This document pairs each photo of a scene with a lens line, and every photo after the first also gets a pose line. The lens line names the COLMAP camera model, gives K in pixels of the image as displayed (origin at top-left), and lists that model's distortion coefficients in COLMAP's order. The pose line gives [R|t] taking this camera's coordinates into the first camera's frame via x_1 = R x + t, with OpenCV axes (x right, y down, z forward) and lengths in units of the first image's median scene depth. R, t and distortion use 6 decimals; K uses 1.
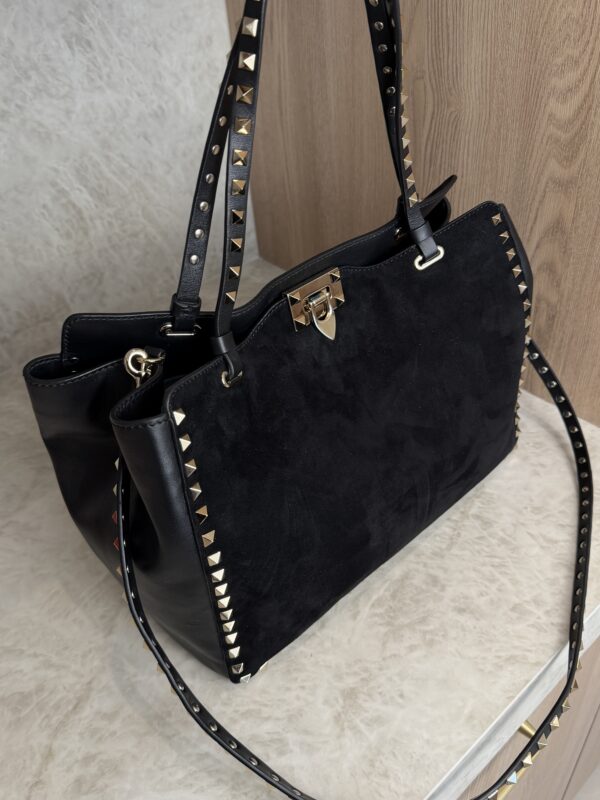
lens RADIAL K [[695.9, 0, 308.3], [0, 695.9, 393.7], [0, 0, 1]] dist [-0.008086, -0.017379]
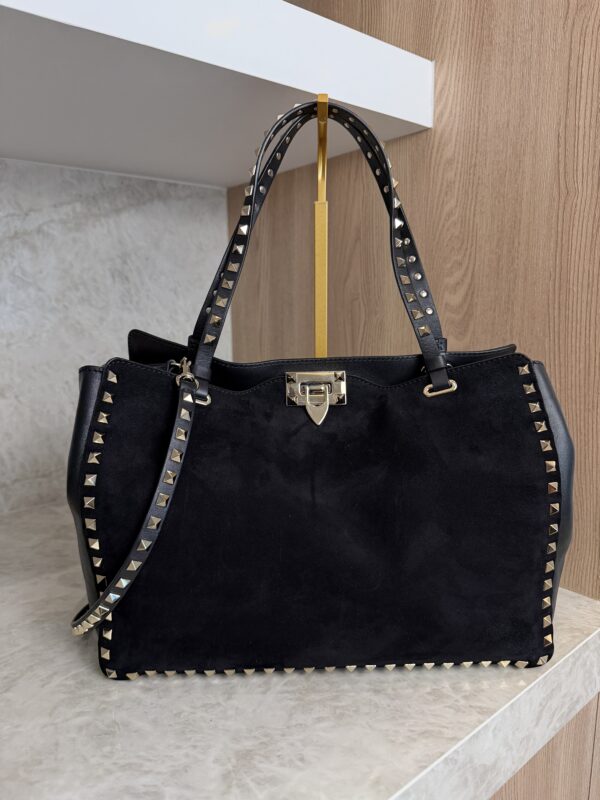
lens RADIAL K [[579.7, 0, 302.5], [0, 579.7, 400.8], [0, 0, 1]] dist [-0.009754, -0.009009]
pose [[0.997562, 0.067566, -0.017446, 0.106680], [-0.067481, 0.870348, -0.487792, 0.360675], [-0.017774, 0.487780, 0.872786, 0.113980]]
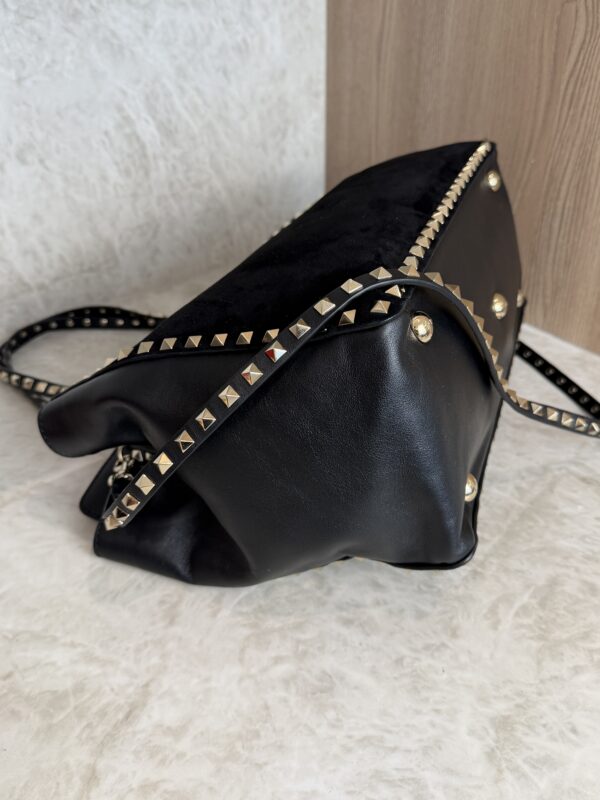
lens RADIAL K [[705.8, 0, 300.0], [0, 705.8, 400.0], [0, 0, 1]] dist [-0.021136, -0.015970]
pose [[0.997134, 0.075649, 0.000364, -0.166622], [-0.075461, 0.994967, -0.065920, 0.143103], [-0.005349, 0.065704, 0.997825, 0.218071]]
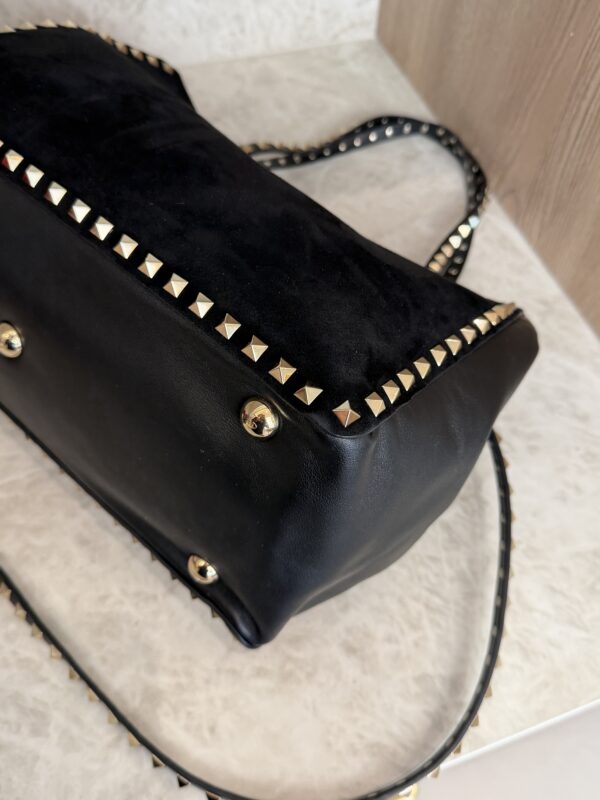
lens RADIAL K [[705.8, 0, 300.0], [0, 705.8, 400.0], [0, 0, 1]] dist [-0.021136, -0.015970]
pose [[0.920141, 0.372162, -0.121801, 0.165056], [-0.317922, 0.891584, 0.322497, -0.138780], [0.228616, -0.258019, 0.938702, 0.371431]]
